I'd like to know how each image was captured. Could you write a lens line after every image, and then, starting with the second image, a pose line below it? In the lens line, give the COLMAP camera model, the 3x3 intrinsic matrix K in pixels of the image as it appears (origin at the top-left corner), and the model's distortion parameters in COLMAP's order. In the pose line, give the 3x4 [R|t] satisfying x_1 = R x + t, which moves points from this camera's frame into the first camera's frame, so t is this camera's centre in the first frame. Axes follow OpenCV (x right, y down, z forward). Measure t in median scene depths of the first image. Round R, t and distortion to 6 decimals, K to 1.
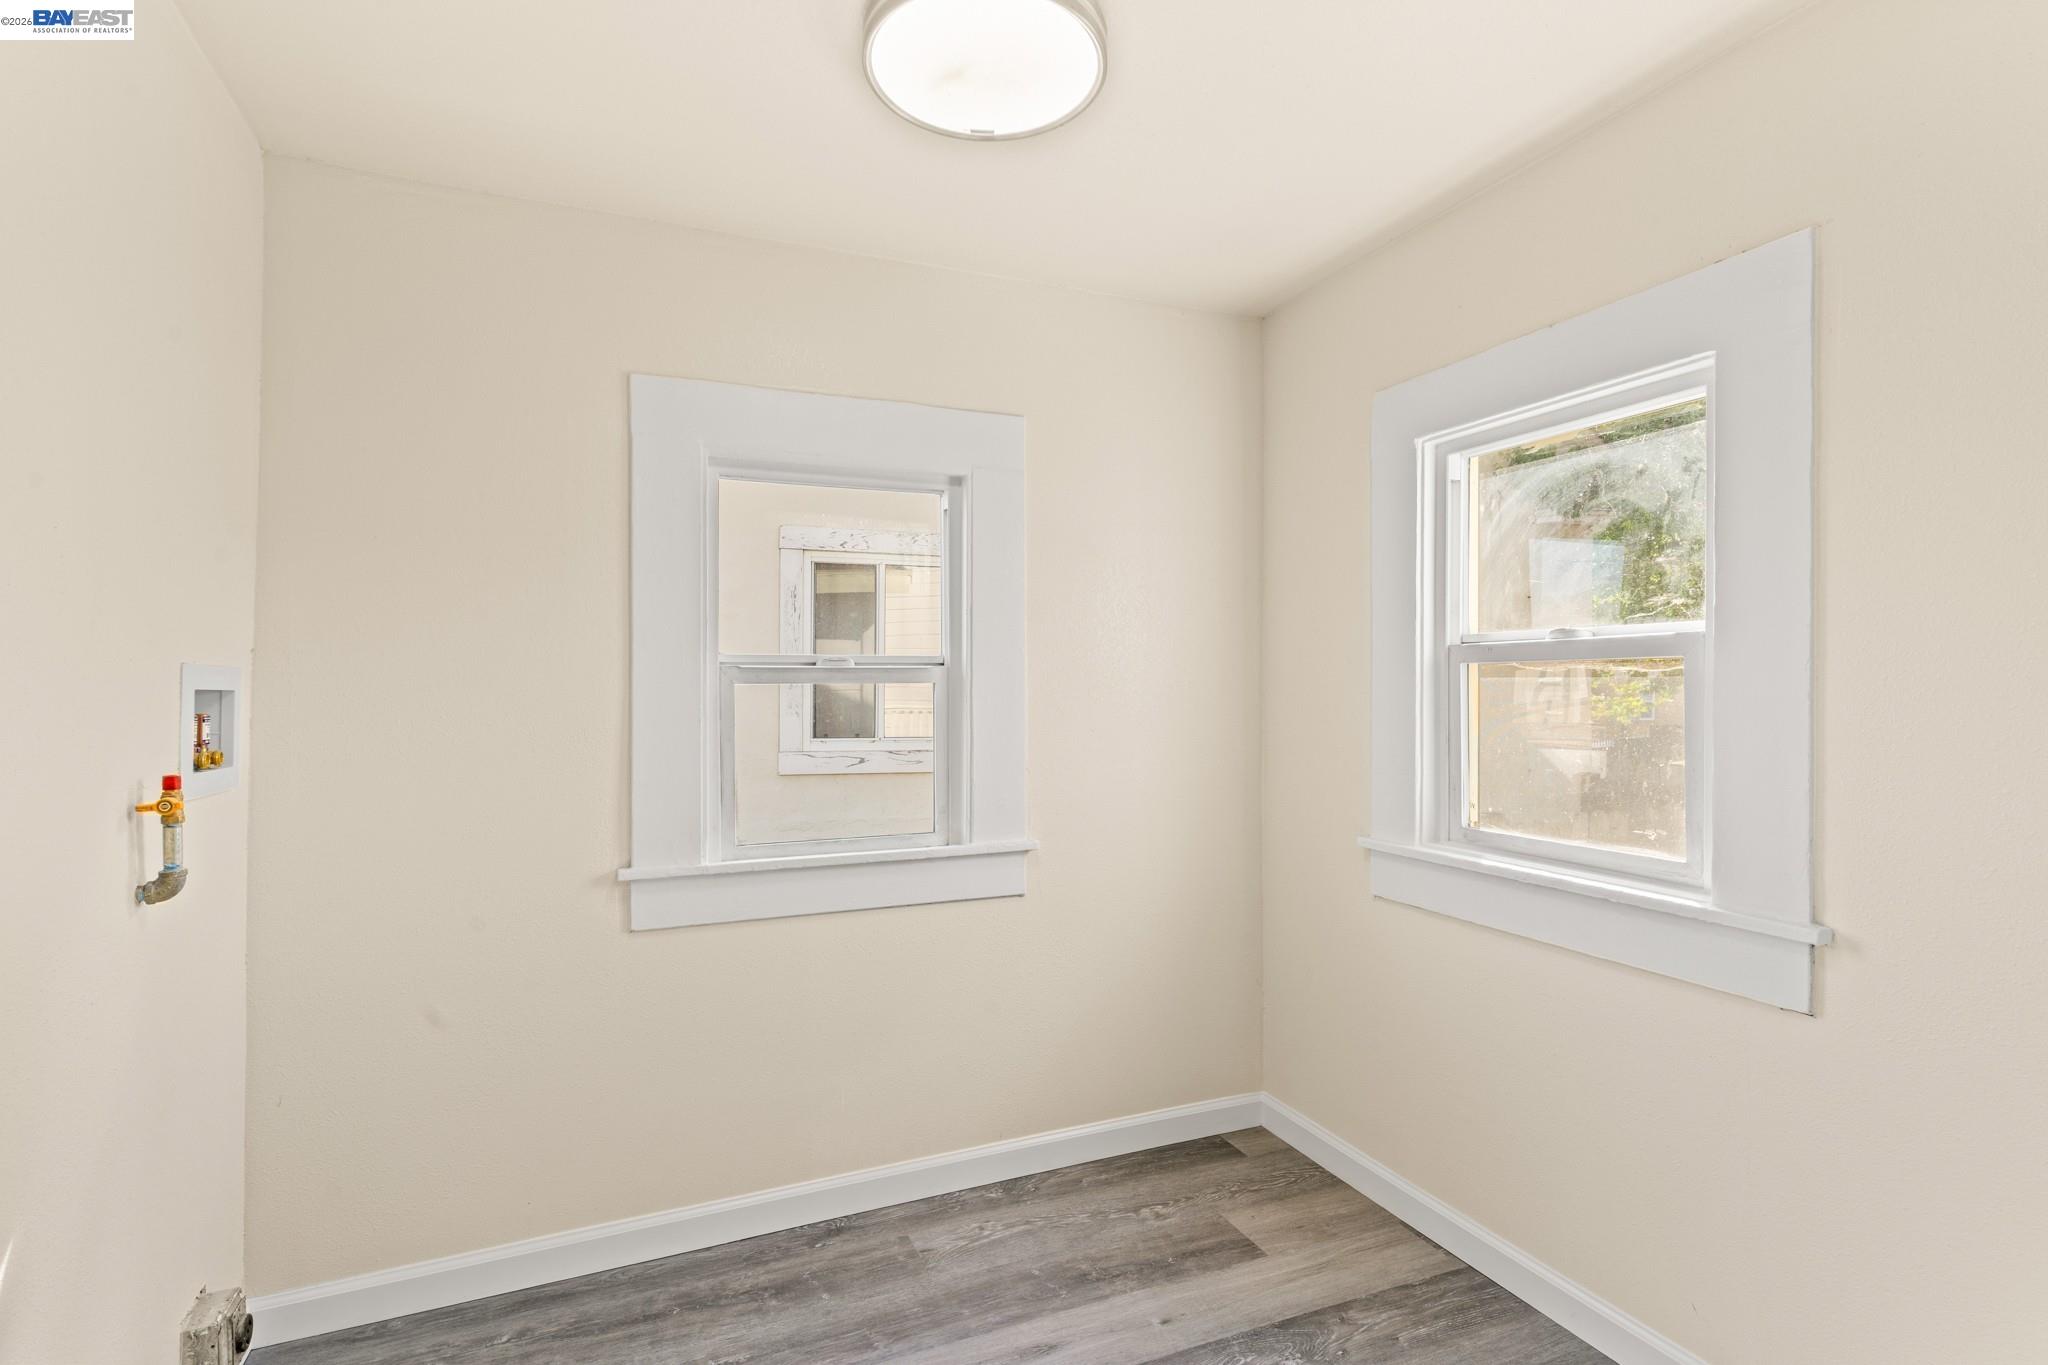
lens RADIAL K [[992.7, 0, 1024.7], [0, 992.7, 687.0], [0, 0, 1]] dist [0.005174, -0.002669]
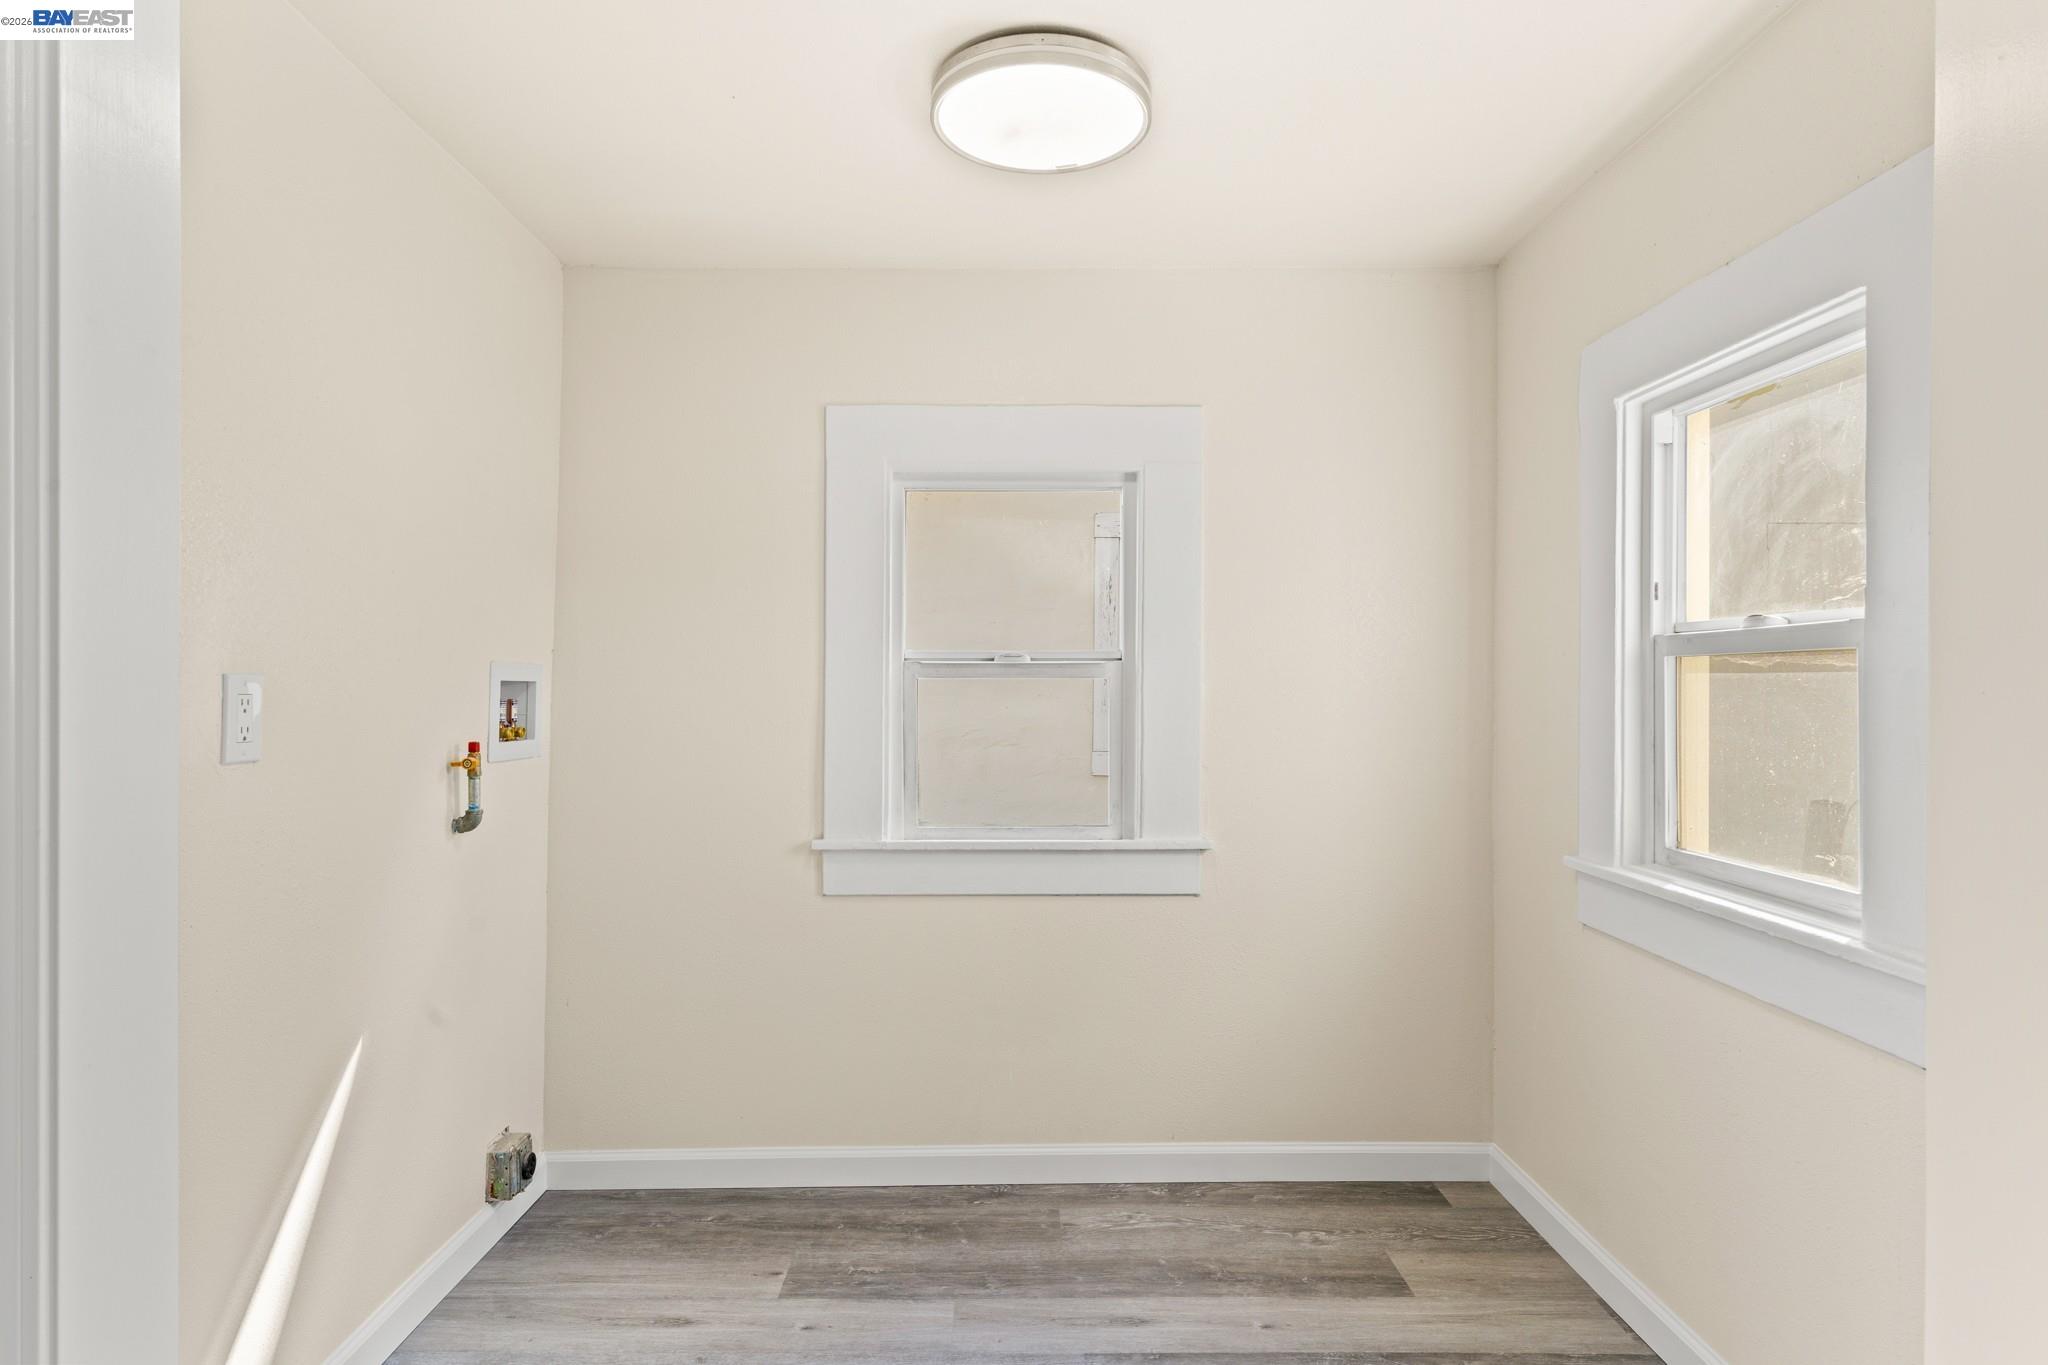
lens RADIAL K [[1157.5, 0, 1025.0], [0, 1157.5, 677.7], [0, 0, 1]] dist [0.001582, -0.000884]
pose [[0.925193, 0.002544, -0.379488, 0.322133], [-0.004711, 0.999977, -0.004784, 0.001864], [0.379467, 0.006214, 0.925184, -0.142496]]
